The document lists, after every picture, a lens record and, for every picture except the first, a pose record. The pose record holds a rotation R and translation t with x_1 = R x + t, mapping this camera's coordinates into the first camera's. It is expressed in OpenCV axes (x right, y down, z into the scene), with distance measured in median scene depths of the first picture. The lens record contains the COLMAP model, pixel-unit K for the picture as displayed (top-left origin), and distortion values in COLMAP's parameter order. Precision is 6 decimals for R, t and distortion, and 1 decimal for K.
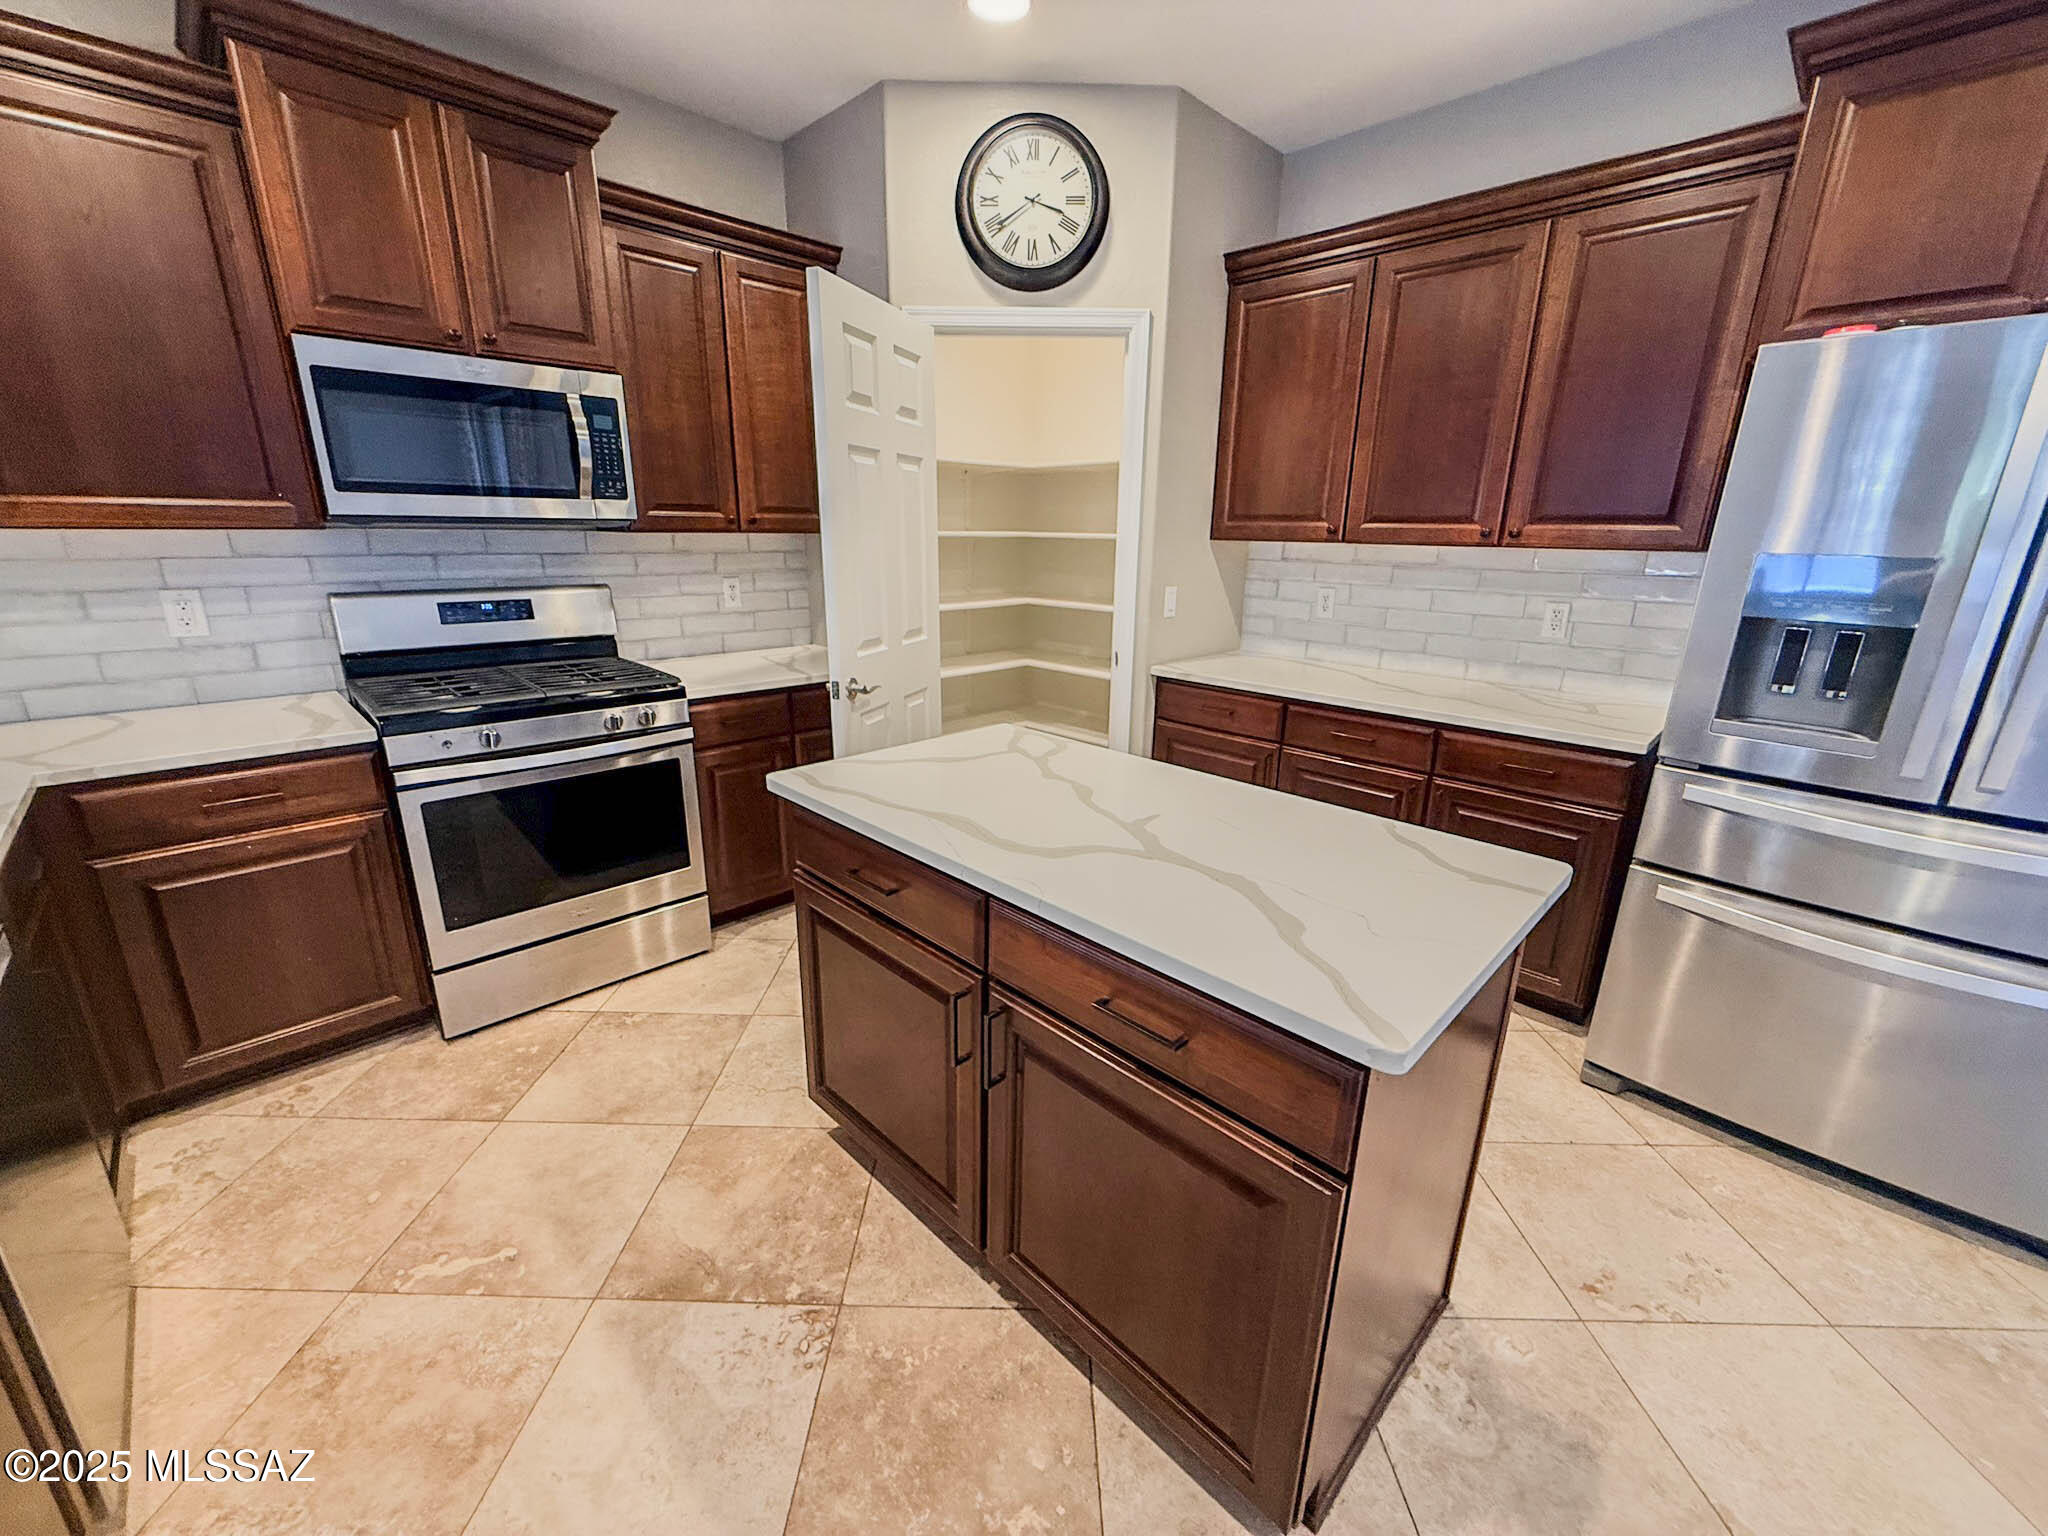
lens RADIAL K [[818.0, 0, 1017.4], [0, 818.0, 765.3], [0, 0, 1]] dist [-0.001396, 0.000567]
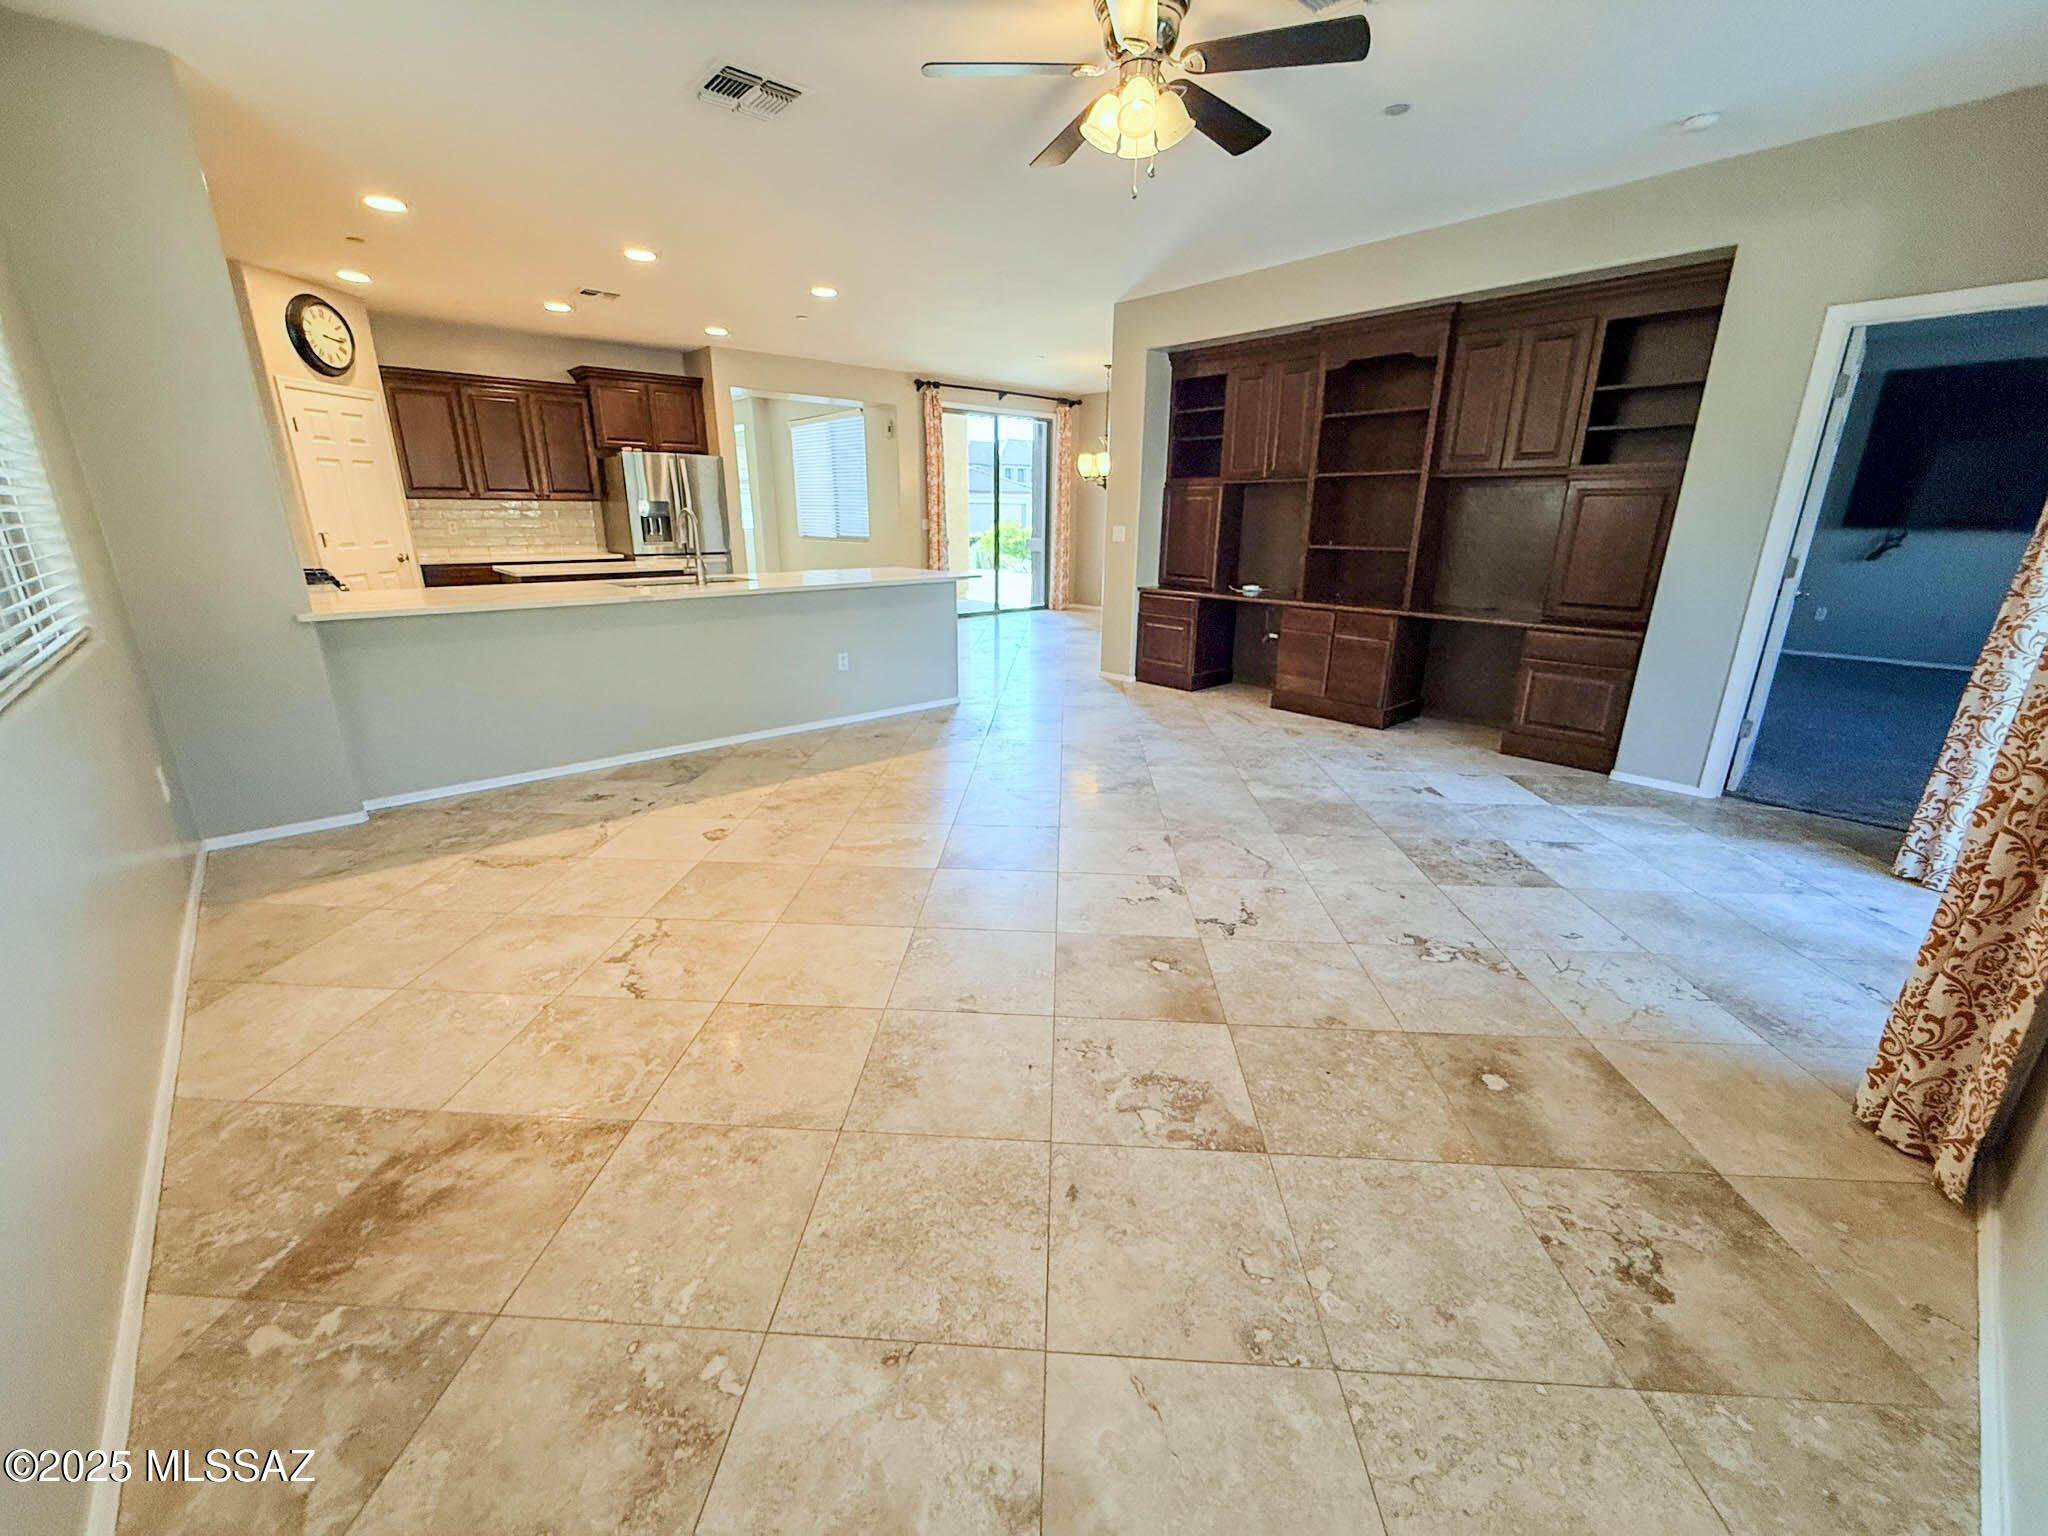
lens RADIAL K [[818.0, 0, 1021.4], [0, 818.0, 771.9], [0, 0, 1]] dist [-0.001396, 0.000567]
pose [[0.052087, -0.319837, 0.946040, -2.429965], [0.277127, 0.914748, 0.294000, 0.235767], [-0.959421, 0.246859, 0.136282, -0.801438]]
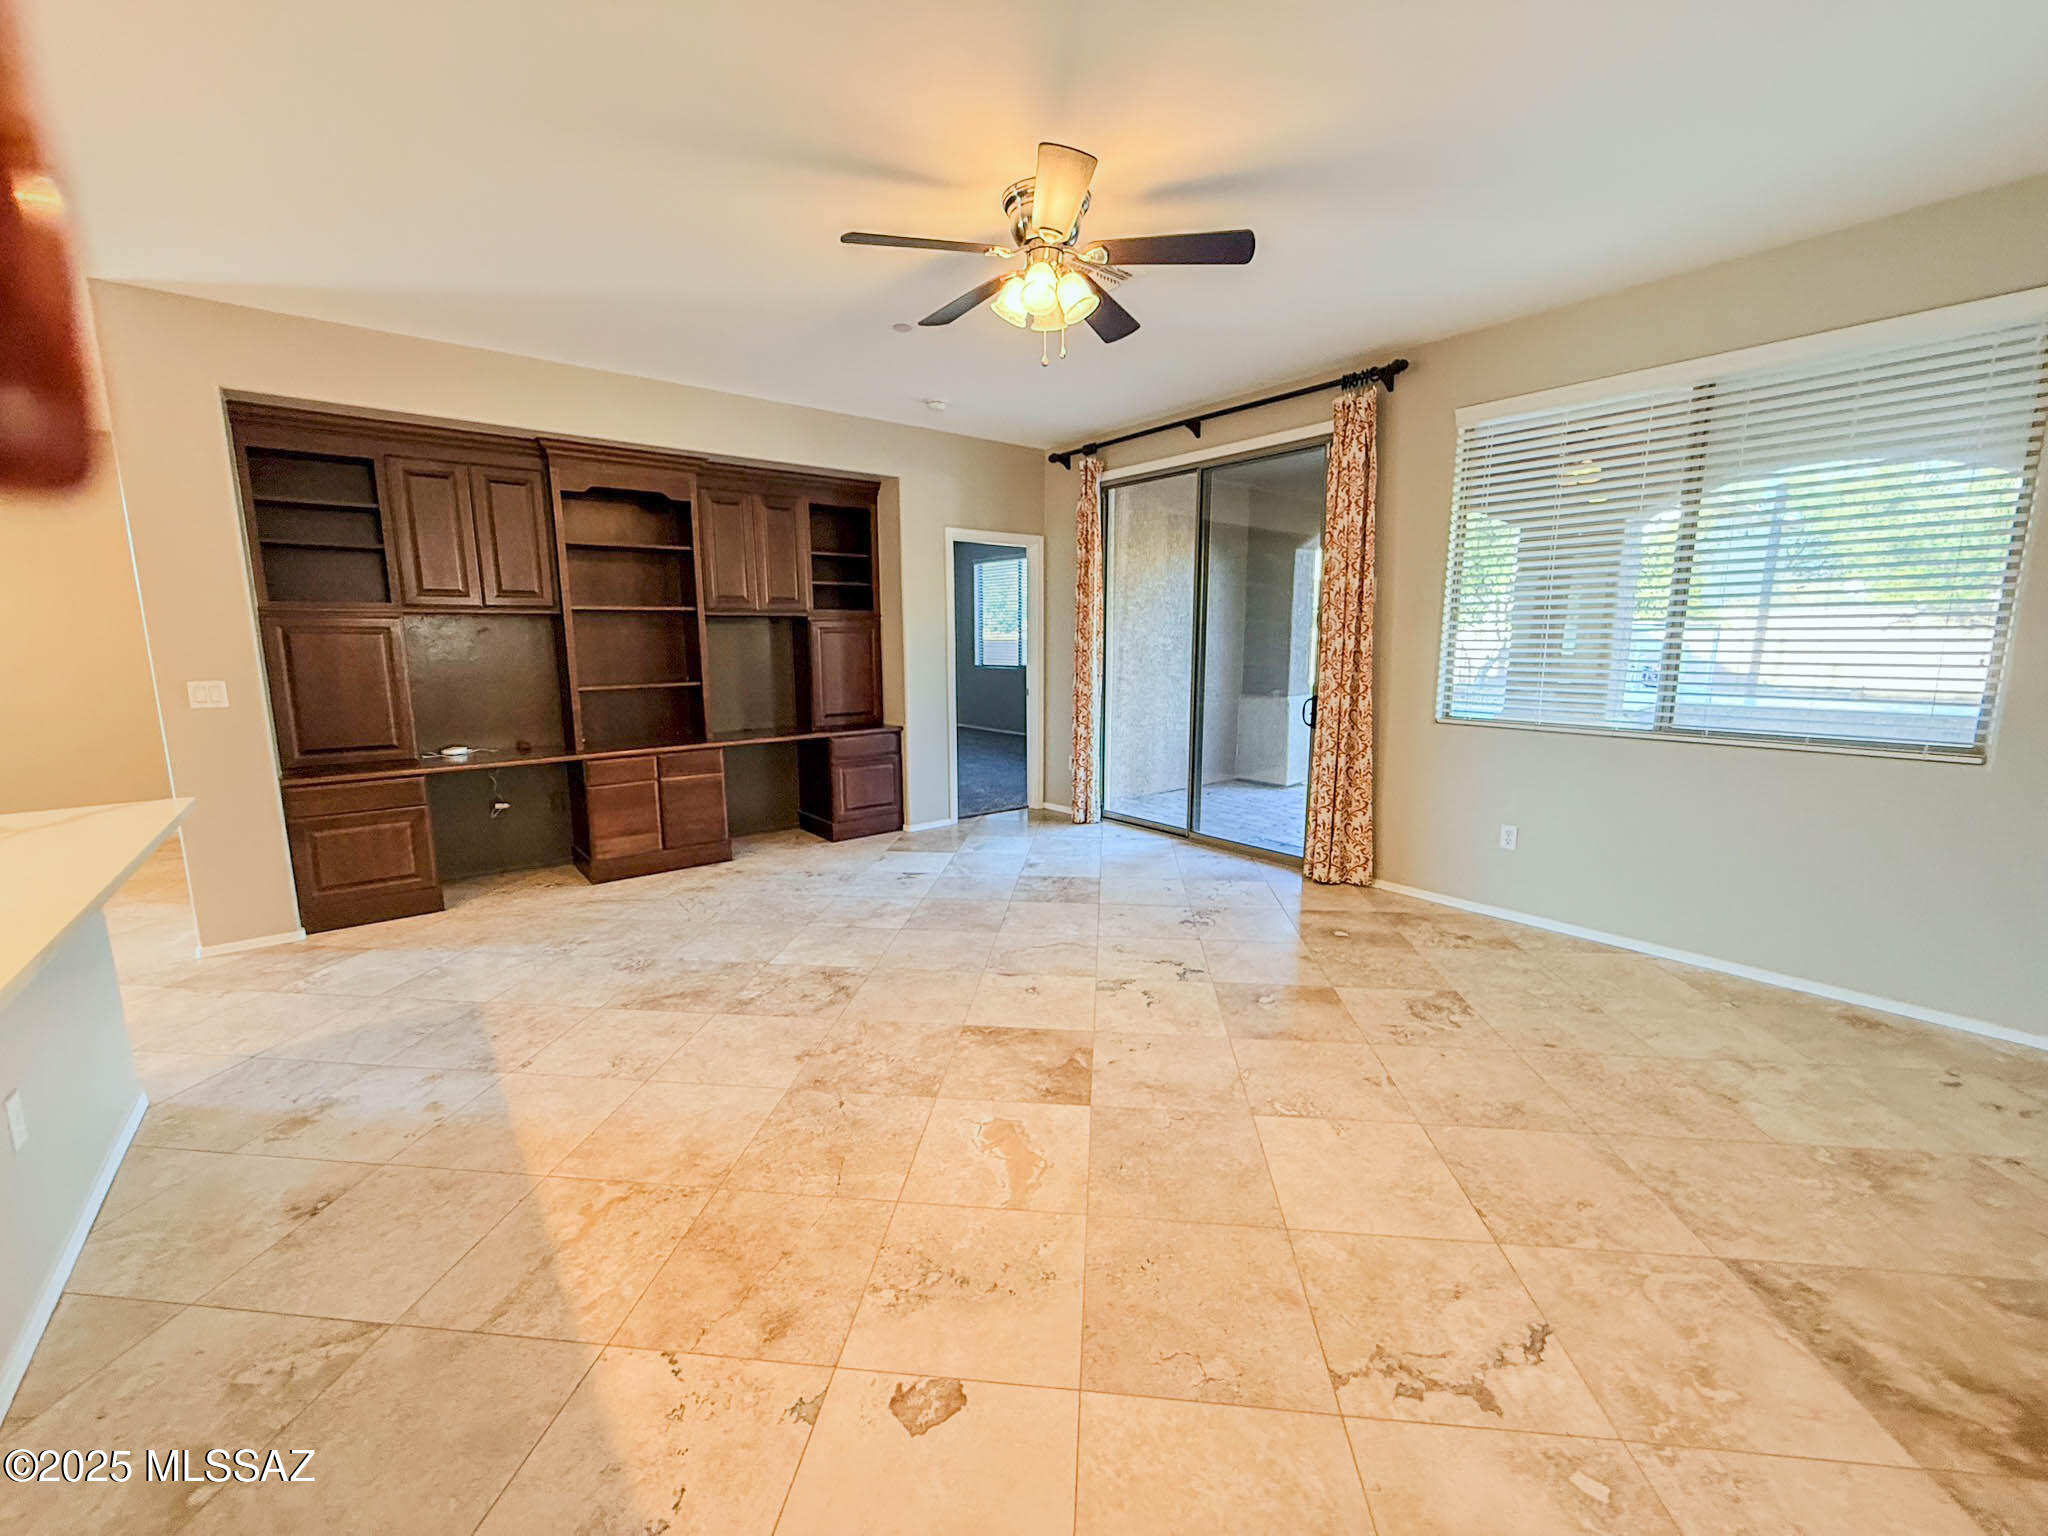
lens RADIAL K [[818.0, 0, 1017.3], [0, 818.0, 767.6], [0, 0, 1]] dist [-0.001396, 0.000567]
pose [[-0.994595, -0.027200, 0.100206, -1.275126], [0.018804, 0.901937, 0.431458, -0.080007], [-0.102115, 0.431010, -0.896551, 0.252221]]
